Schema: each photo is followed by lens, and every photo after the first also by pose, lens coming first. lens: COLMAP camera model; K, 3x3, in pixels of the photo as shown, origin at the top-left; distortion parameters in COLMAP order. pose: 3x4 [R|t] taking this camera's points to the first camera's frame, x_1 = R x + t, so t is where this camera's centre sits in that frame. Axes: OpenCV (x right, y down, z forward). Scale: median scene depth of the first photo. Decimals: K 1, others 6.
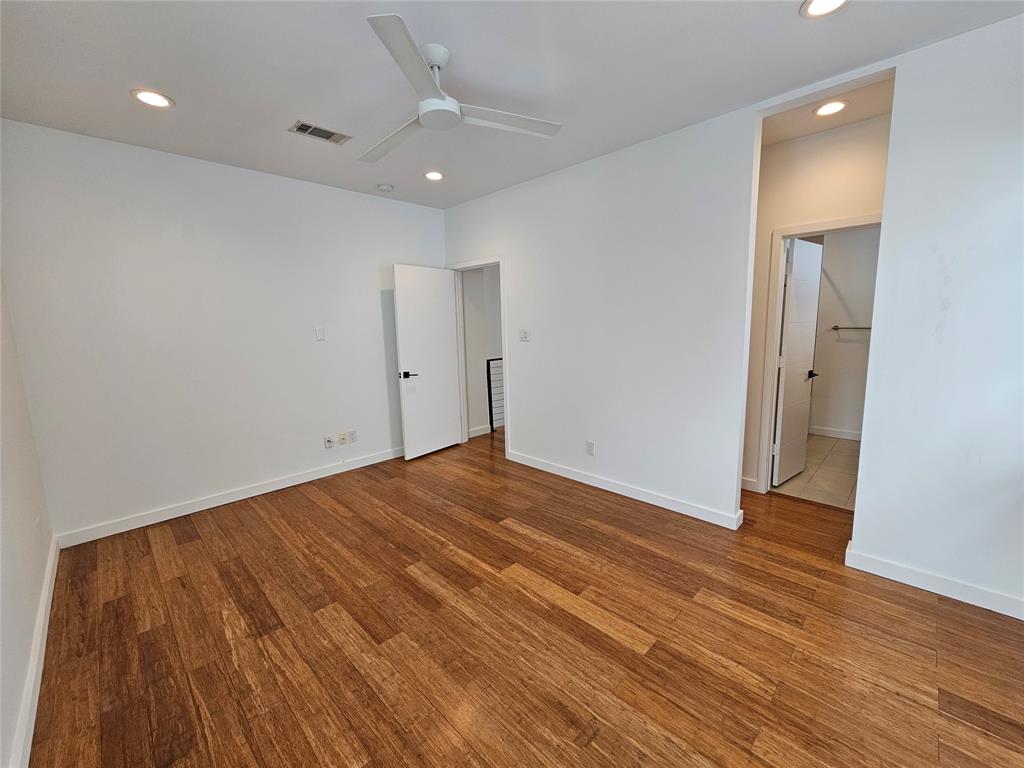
lens RADIAL K [[418.1, 0, 518.5], [0, 418.1, 382.4], [0, 0, 1]] dist [-0.000171, 0.000071]
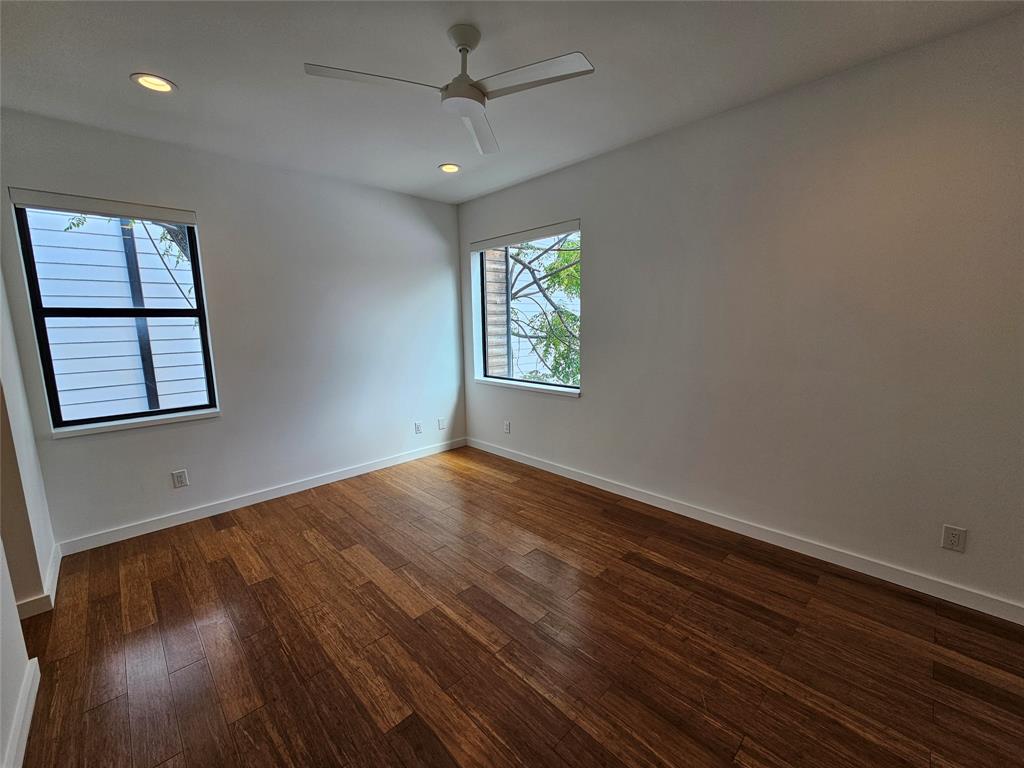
lens RADIAL K [[418.1, 0, 518.5], [0, 418.1, 382.4], [0, 0, 1]] dist [-0.000171, 0.000071]
pose [[-0.999062, 0.037123, 0.022278, -0.272560], [0.042004, 0.955821, 0.290932, -0.265682], [-0.010494, 0.291595, -0.956484, 1.822736]]
